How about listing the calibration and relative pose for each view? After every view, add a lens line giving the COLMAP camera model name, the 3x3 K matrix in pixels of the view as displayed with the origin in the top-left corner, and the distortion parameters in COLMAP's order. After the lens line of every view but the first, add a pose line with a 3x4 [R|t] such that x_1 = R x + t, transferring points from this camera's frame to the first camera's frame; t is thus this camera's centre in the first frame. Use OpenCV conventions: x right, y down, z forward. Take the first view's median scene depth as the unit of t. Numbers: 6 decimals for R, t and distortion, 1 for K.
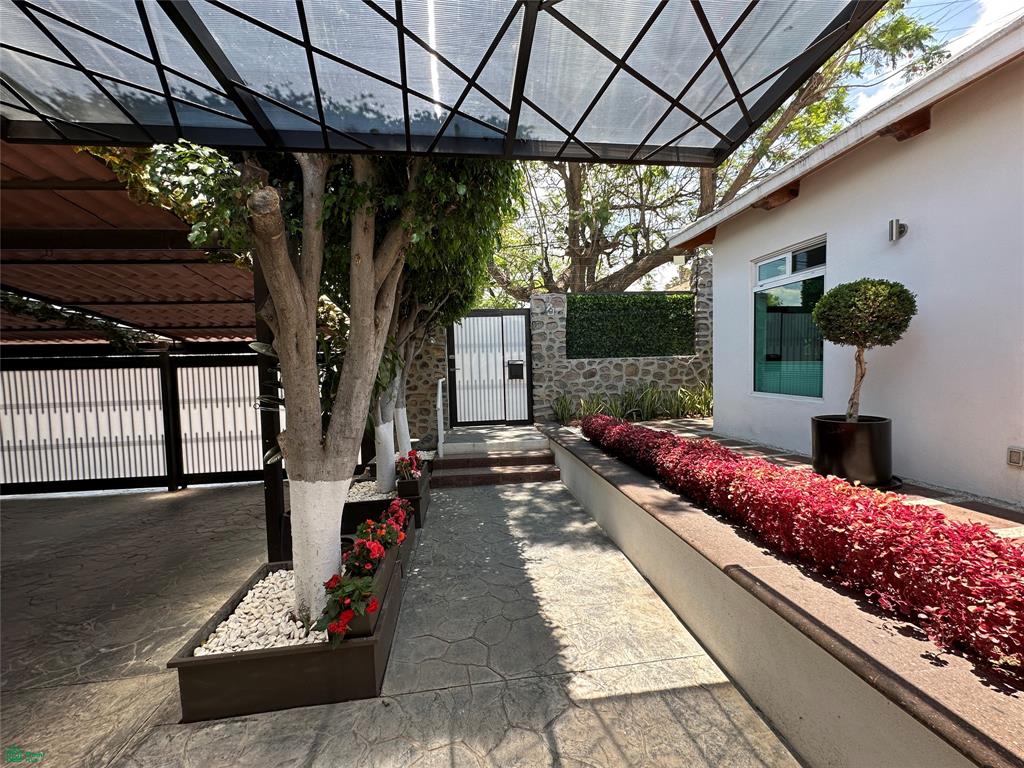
lens RADIAL K [[409.9, 0, 515.2], [0, 409.9, 384.9], [0, 0, 1]] dist [-0.008953, 0.001394]
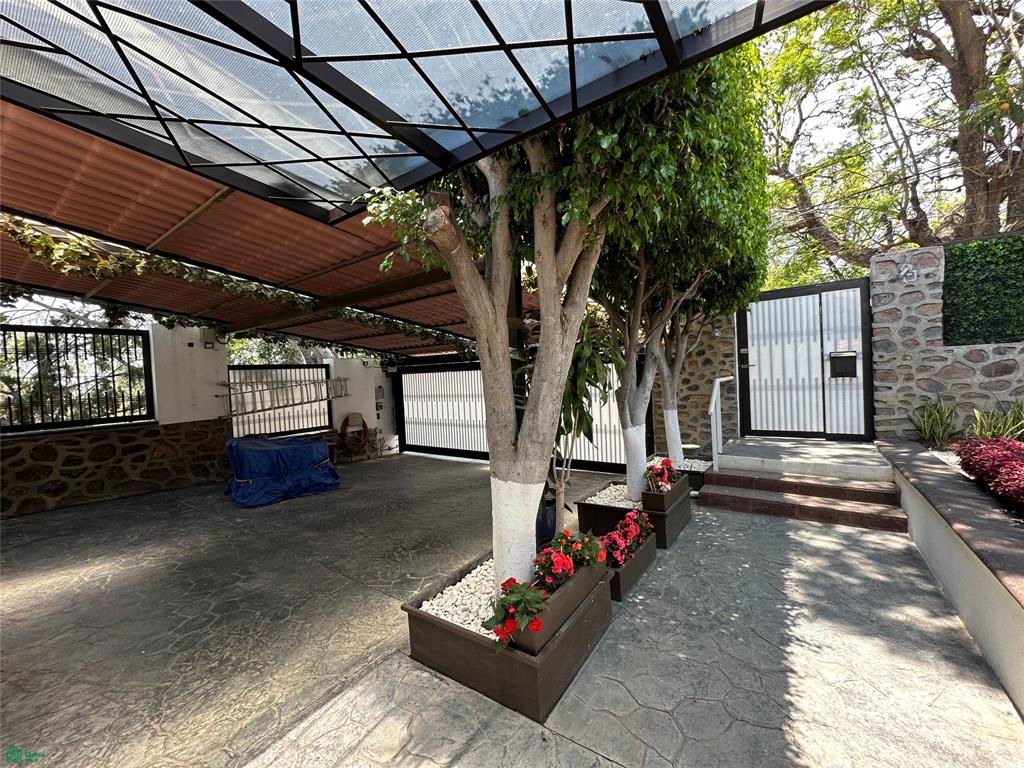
lens RADIAL K [[409.9, 0, 512.7], [0, 409.9, 385.1], [0, 0, 1]] dist [-0.008953, 0.001394]
pose [[0.734565, 0.009351, -0.678474, 0.098284], [-0.004492, 0.999950, 0.008919, -0.006592], [0.678523, -0.003504, 0.734571, 0.113189]]
